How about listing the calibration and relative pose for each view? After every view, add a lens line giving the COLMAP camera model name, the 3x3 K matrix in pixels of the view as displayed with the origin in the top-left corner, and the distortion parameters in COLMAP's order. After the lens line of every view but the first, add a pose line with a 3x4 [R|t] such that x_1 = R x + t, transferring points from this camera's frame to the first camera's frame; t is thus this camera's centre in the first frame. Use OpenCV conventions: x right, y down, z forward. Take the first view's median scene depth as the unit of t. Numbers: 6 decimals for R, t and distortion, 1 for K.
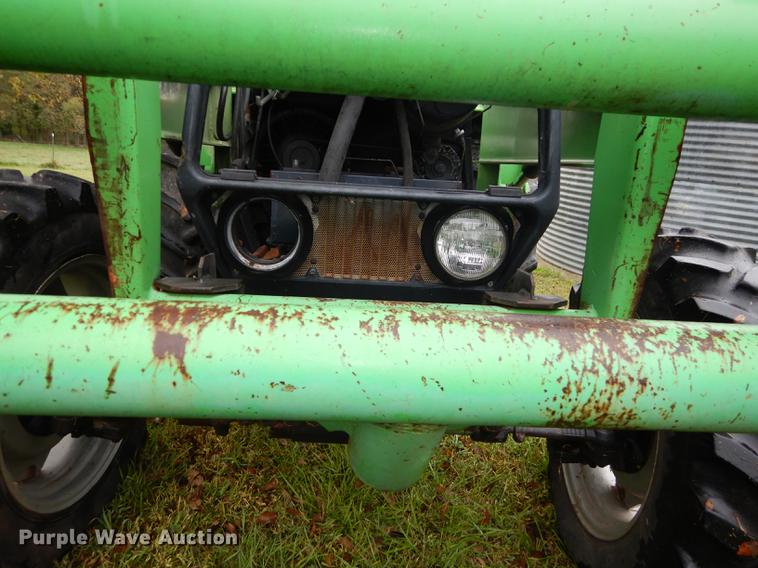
lens RADIAL K [[535.7, 0, 376.0], [0, 535.7, 283.8], [0, 0, 1]] dist [0.008509, -0.003899]
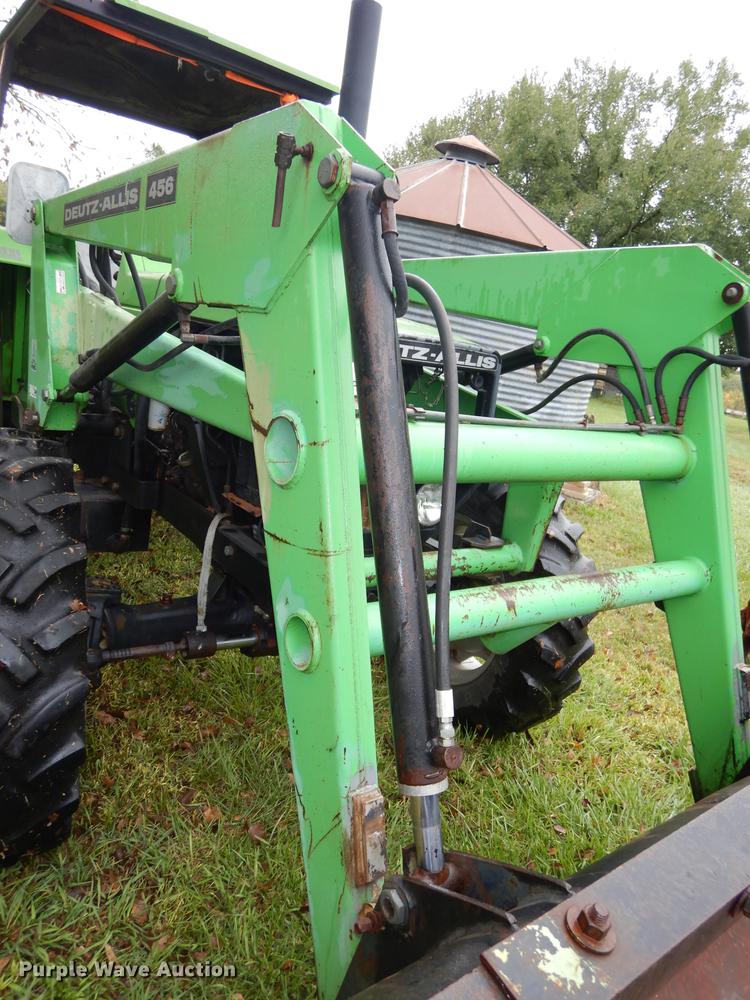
lens RADIAL K [[703.2, 0, 375.0], [0, 703.2, 500.0], [0, 0, 1]] dist [0.021330, -0.008675]
pose [[0.838763, -0.064640, 0.540646, -0.218566], [0.011392, 0.994794, 0.101264, -0.060229], [-0.544377, -0.078777, 0.835133, -0.119370]]
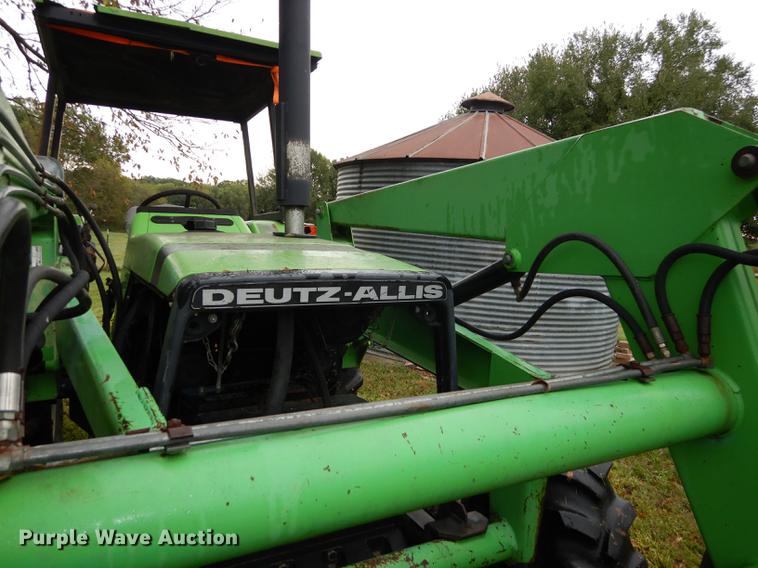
lens RADIAL K [[535.7, 0, 376.0], [0, 535.7, 283.8], [0, 0, 1]] dist [0.008509, -0.003899]
pose [[0.909309, -0.072567, 0.409745, -0.068677], [0.117375, 0.989422, -0.085248, -0.082095], [-0.399225, 0.125611, 0.908208, -0.026359]]
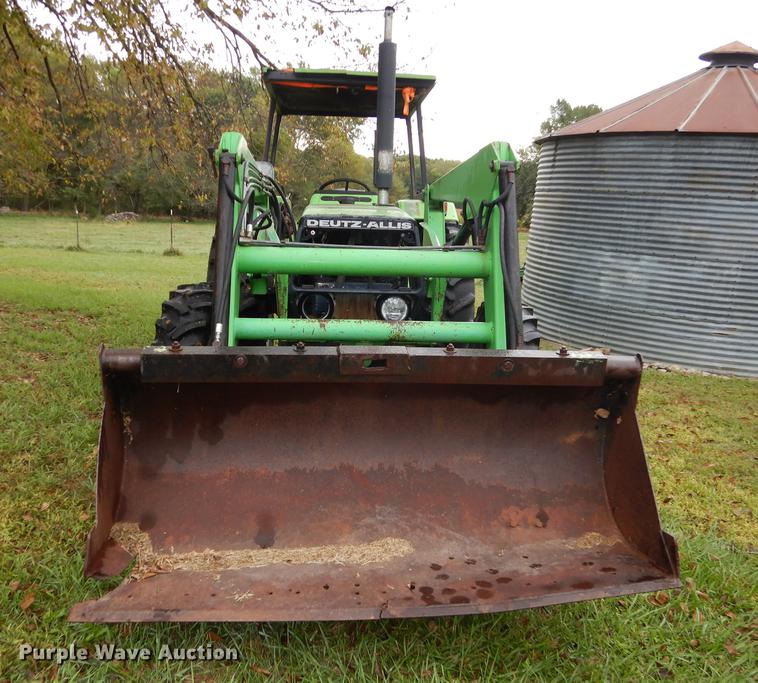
lens RADIAL K [[702.5, 0, 359.5], [0, 702.5, 366.4], [0, 0, 1]] dist [0.007623, 0.004042]
pose [[0.999467, -0.030876, -0.010623, 0.007715], [0.030732, 0.999437, -0.013486, 0.052159], [0.011033, 0.013152, 0.999853, -0.519449]]
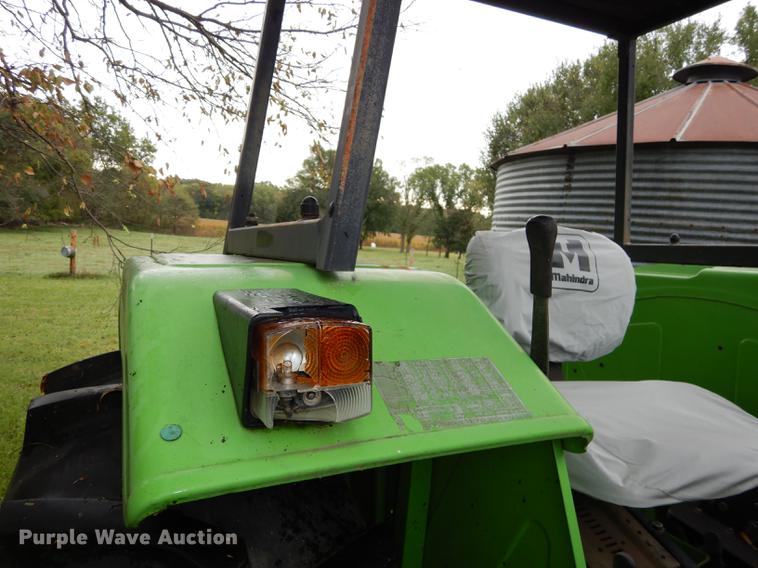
lens RADIAL K [[540.2, 0, 379.0], [0, 540.2, 284.0], [0, 0, 1]] dist [0.008403, 0.000273]
pose [[0.924507, -0.059102, 0.376555, -0.199066], [0.101366, 0.990454, -0.093414, -0.231401], [-0.367440, 0.124532, 0.921672, 0.493762]]
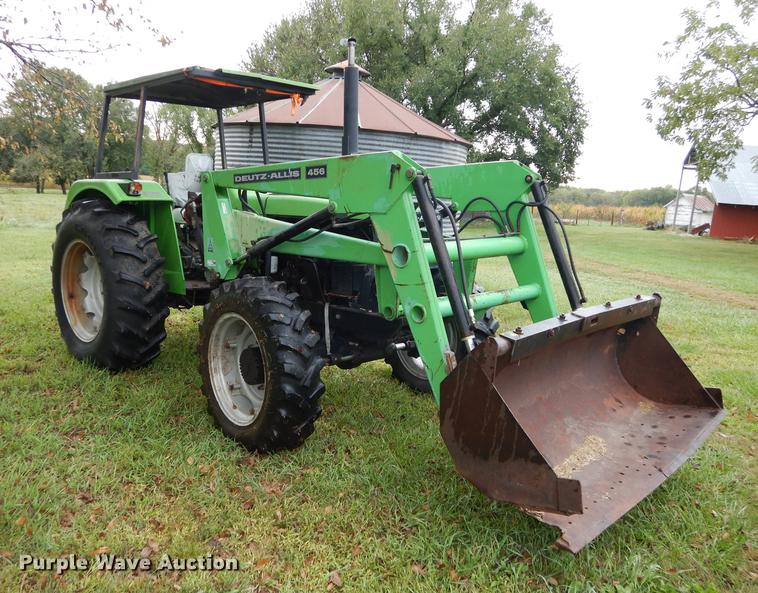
lens RADIAL K [[632.4, 0, 346.5], [0, 632.4, 294.3], [0, 0, 1]] dist [0.008185, 0.004614]
pose [[0.750484, -0.153228, 0.642880, -0.590944], [0.164753, 0.985417, 0.042541, -0.051657], [-0.640024, 0.073990, 0.764784, -0.373405]]
